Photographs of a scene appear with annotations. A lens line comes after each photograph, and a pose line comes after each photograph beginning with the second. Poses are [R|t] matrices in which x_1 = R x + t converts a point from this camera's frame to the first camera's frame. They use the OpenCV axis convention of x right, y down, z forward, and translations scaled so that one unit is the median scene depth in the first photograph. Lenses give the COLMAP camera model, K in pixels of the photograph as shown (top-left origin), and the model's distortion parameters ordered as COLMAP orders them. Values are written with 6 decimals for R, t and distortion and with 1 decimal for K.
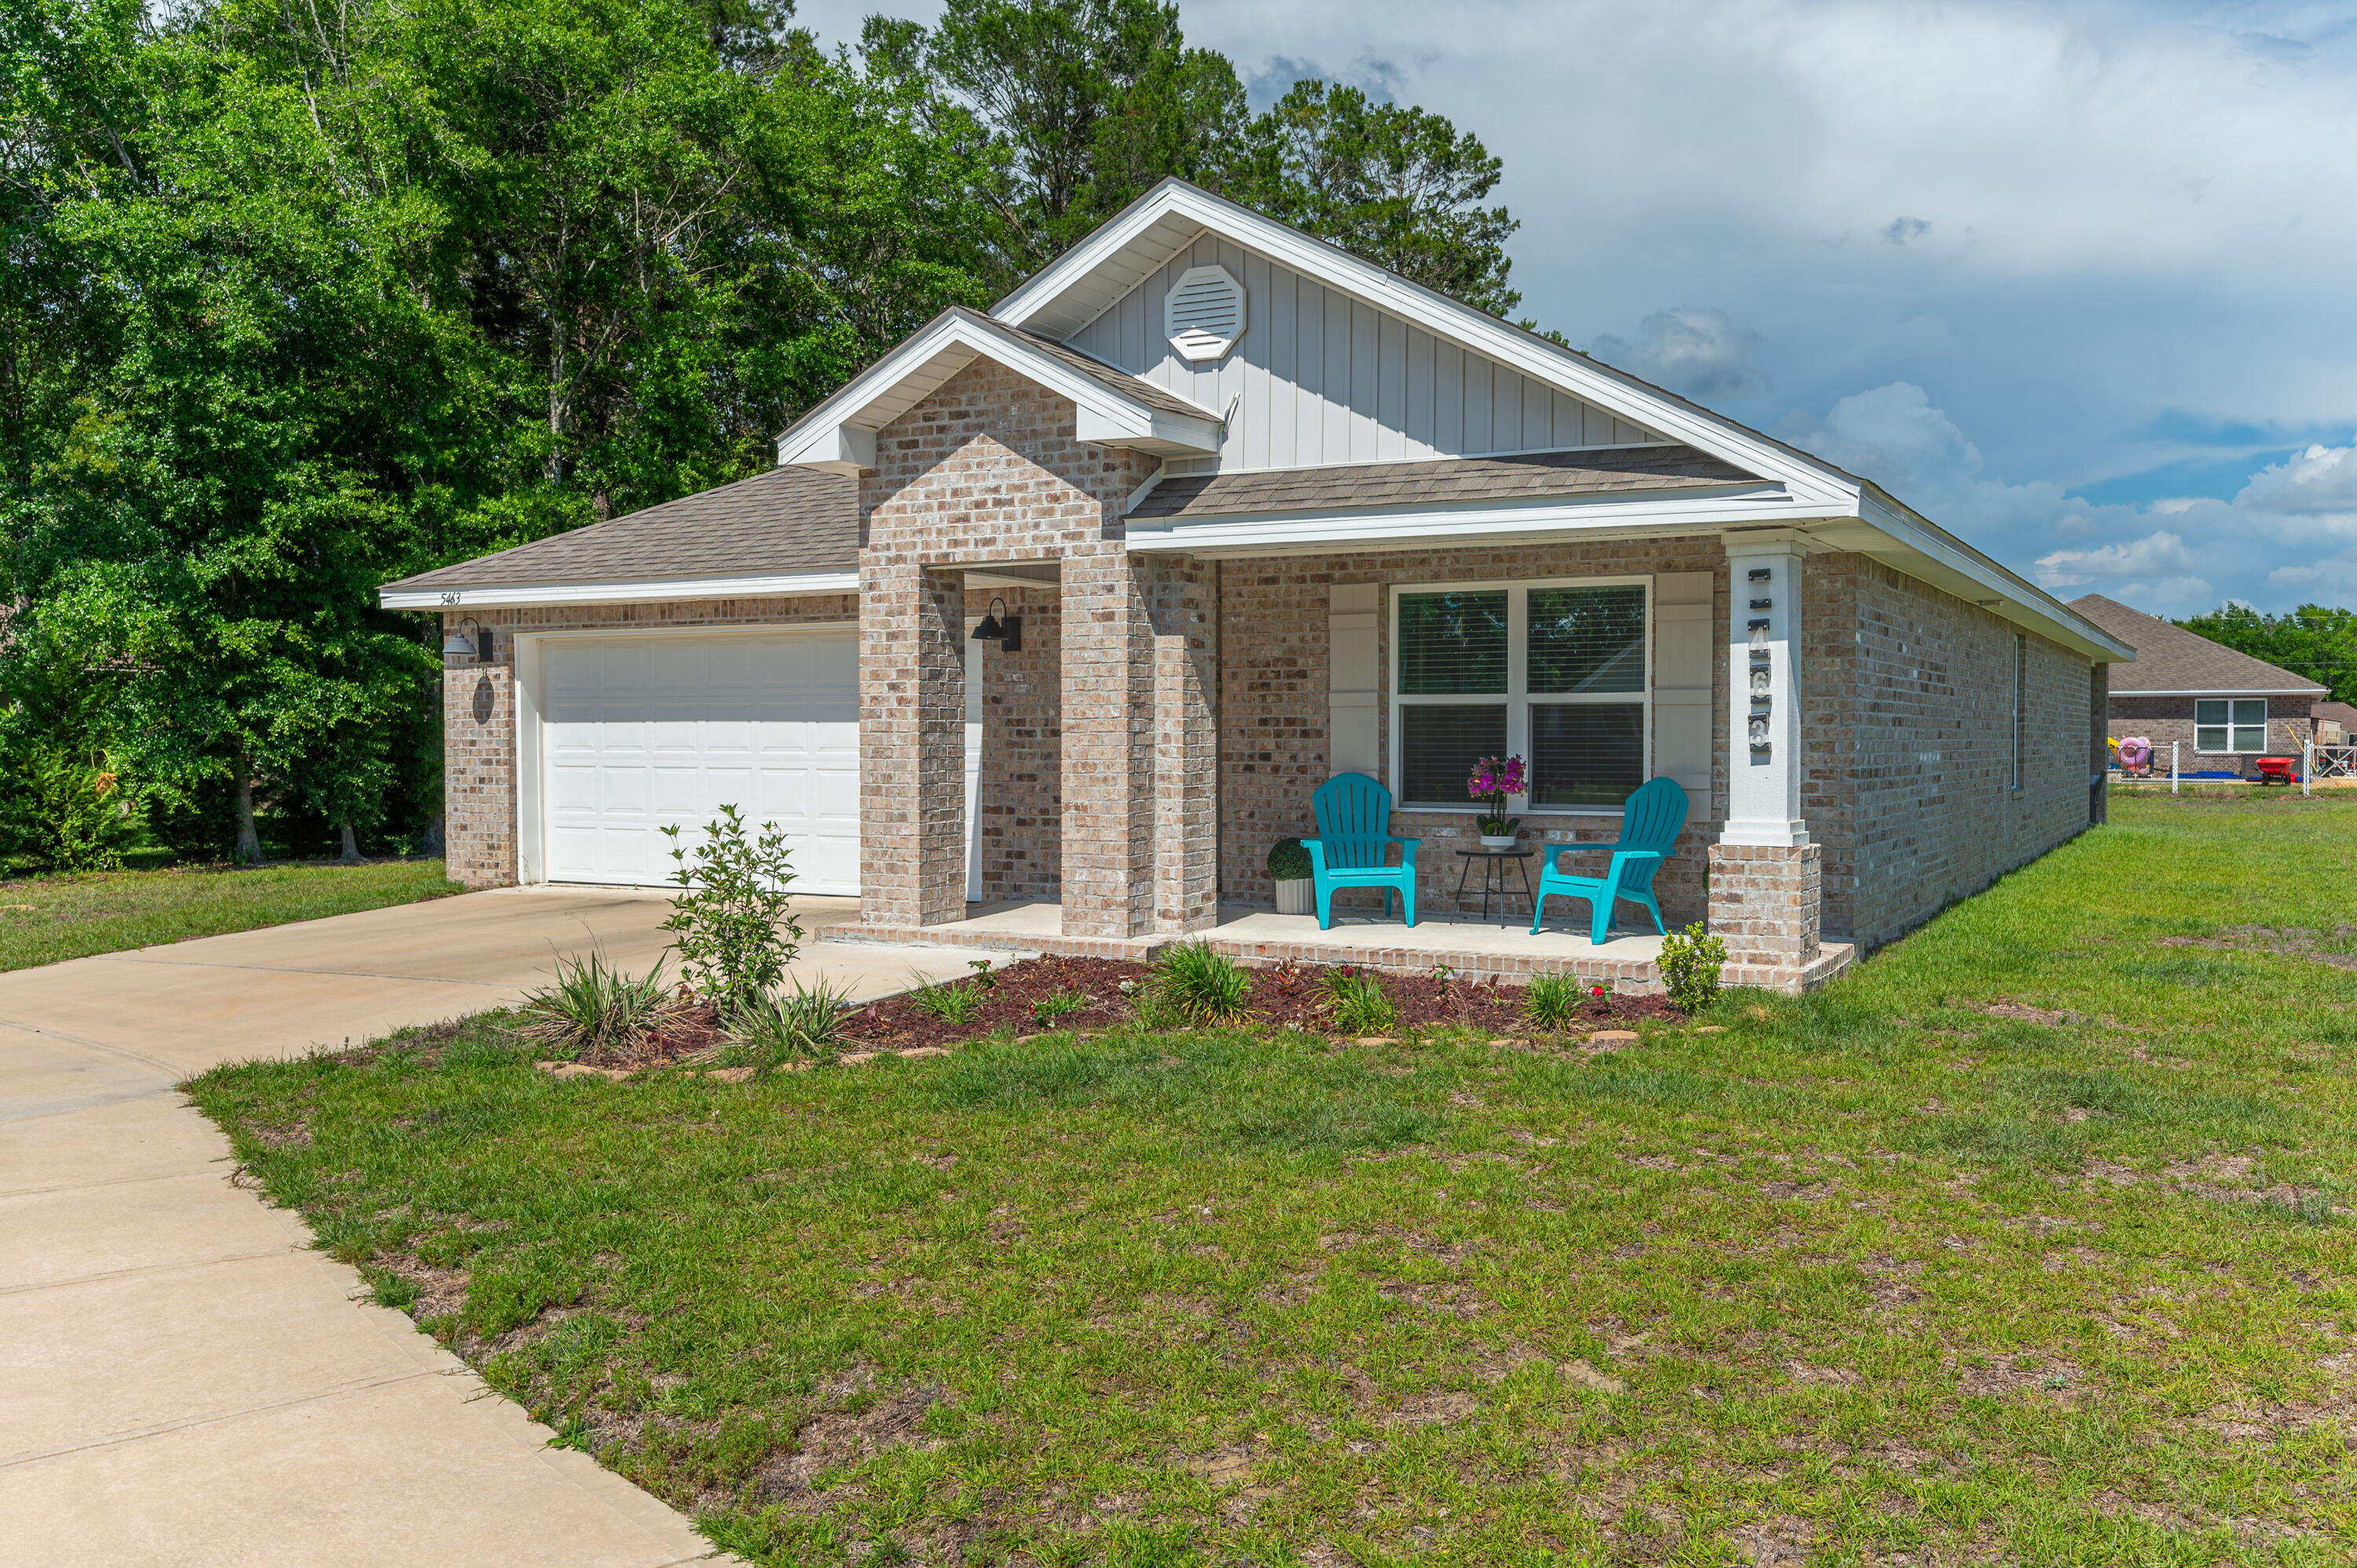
lens RADIAL K [[2108.7, 0, 1173.2], [0, 2108.7, 794.5], [0, 0, 1]] dist [-0.006578, 0.015657]
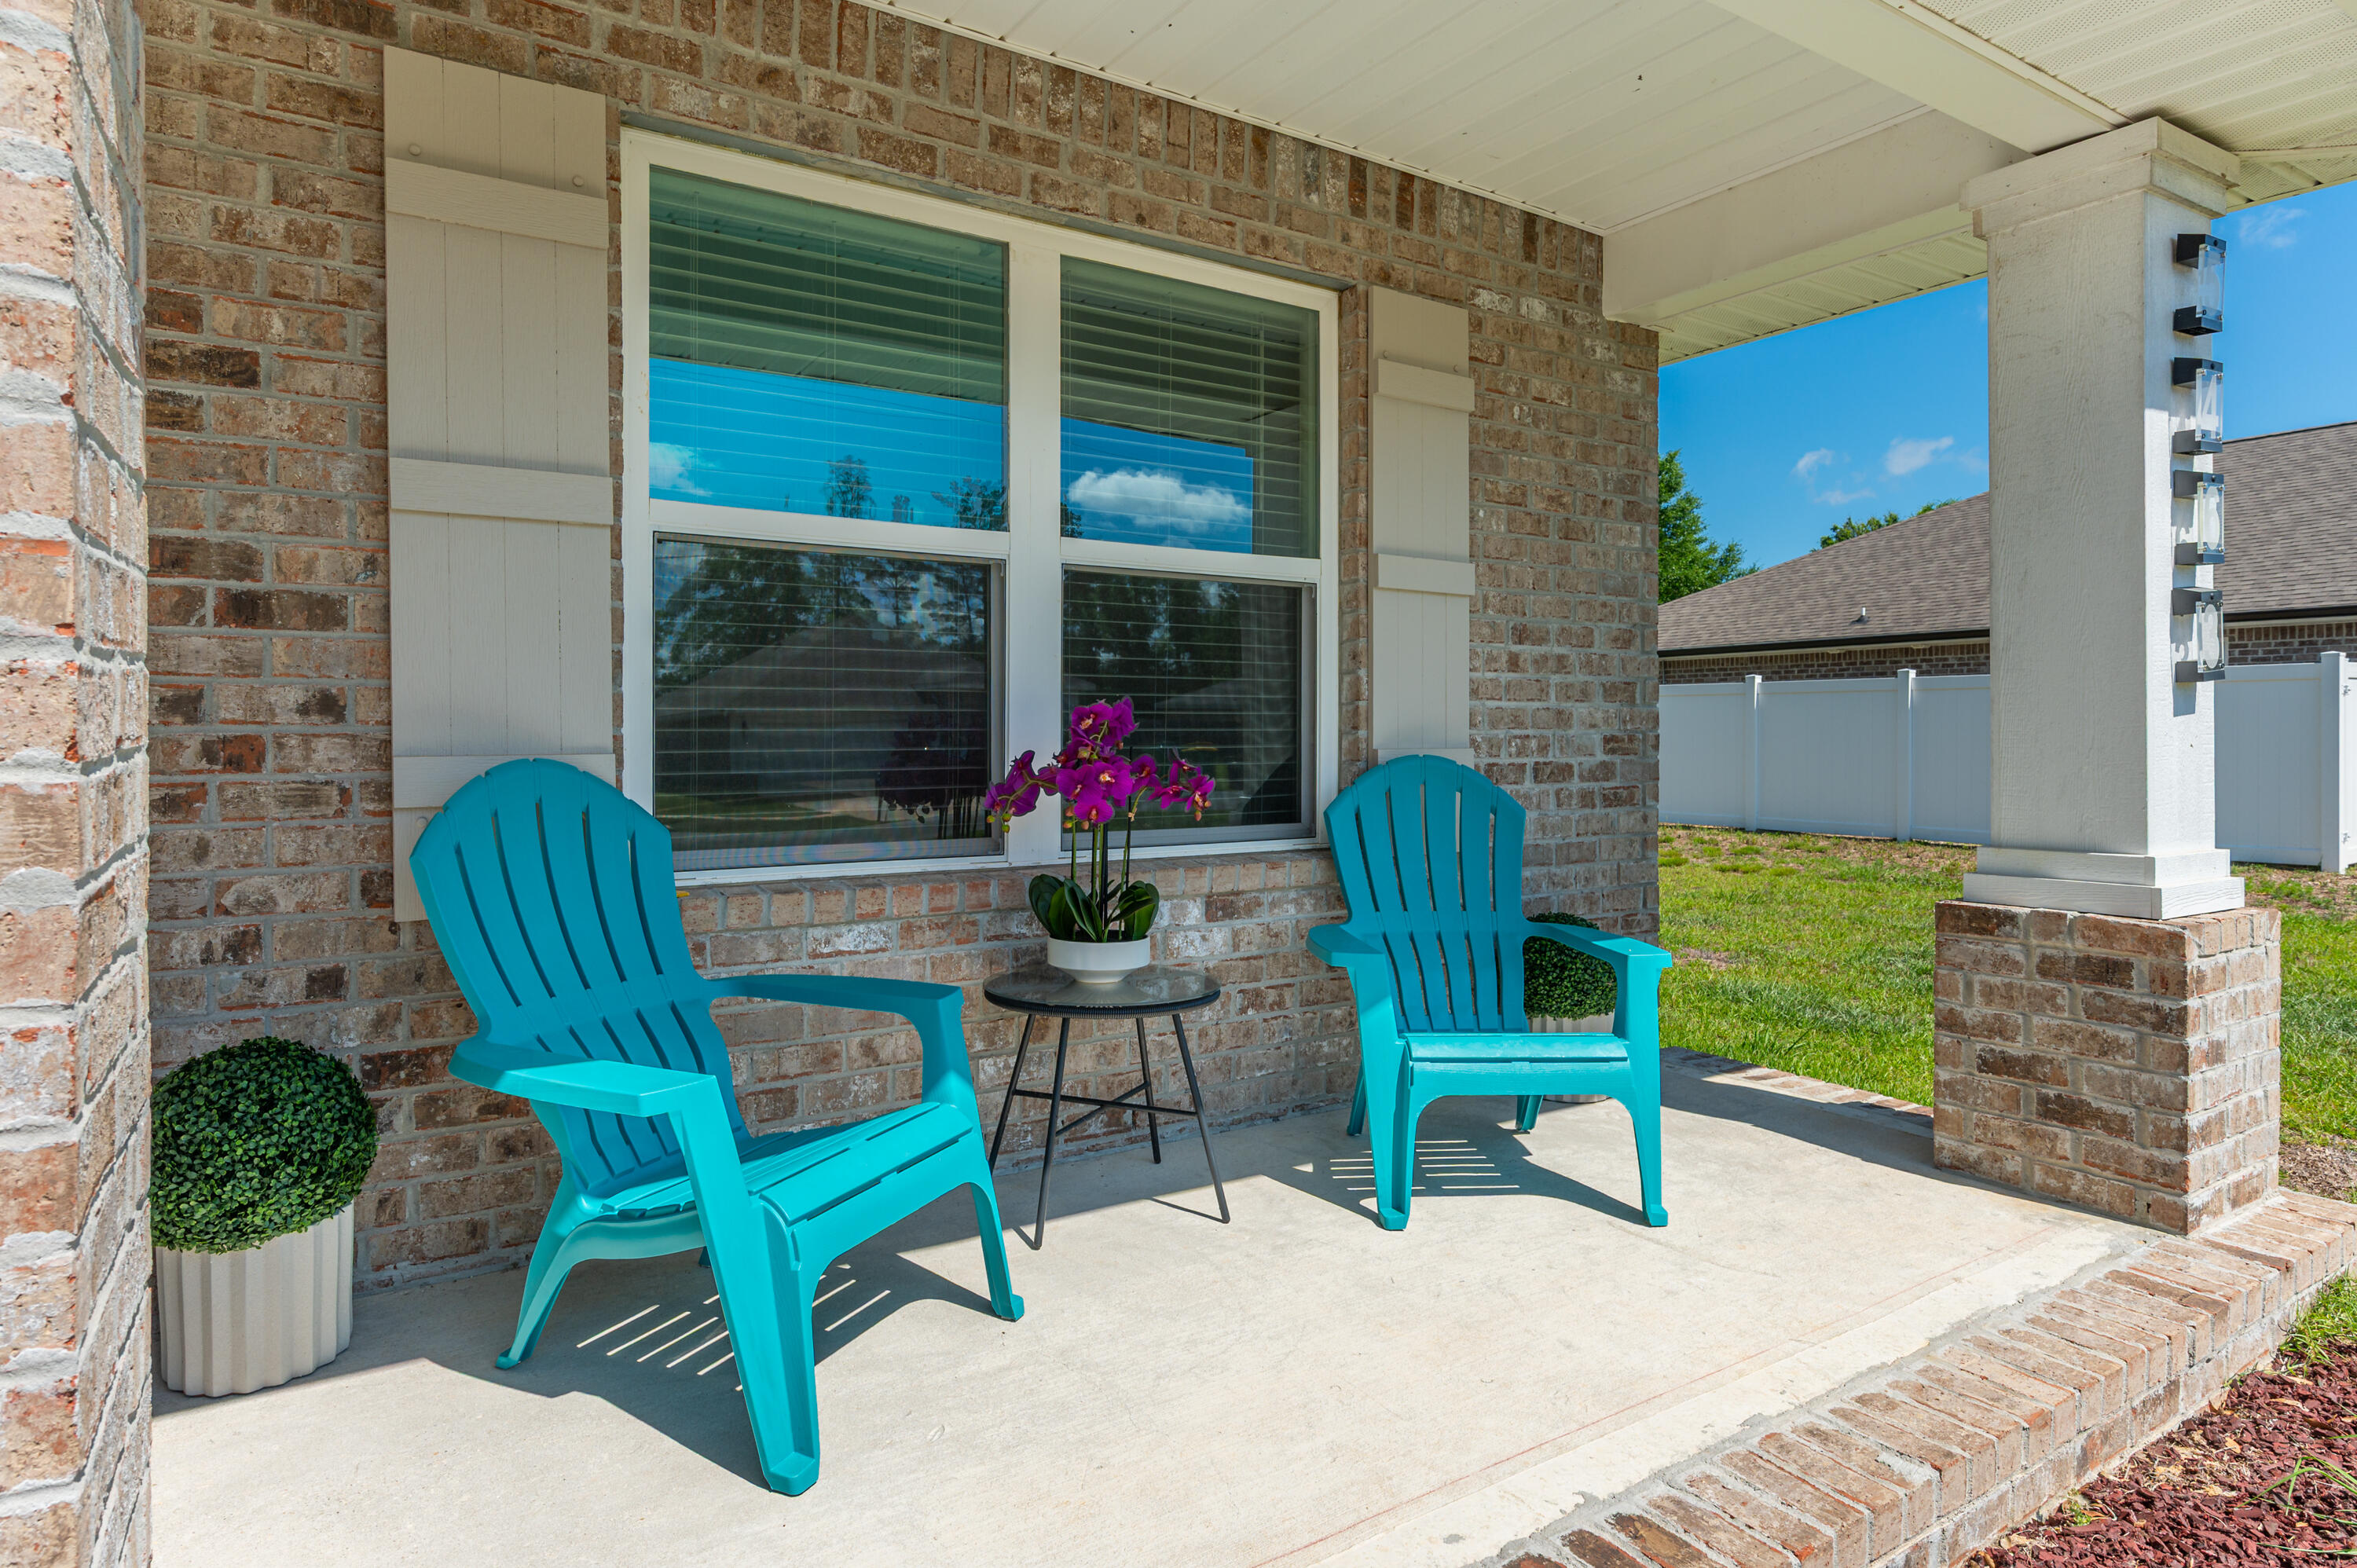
lens RADIAL K [[1333.9, 0, 1217.1], [0, 1333.9, 735.1], [0, 0, 1]] dist [-0.005063, -0.000191]
pose [[0.434997, 0.000238, 0.900432, -0.030192], [0.026261, 0.999571, -0.012951, -0.009270], [-0.900049, 0.029280, 0.434804, 0.861657]]
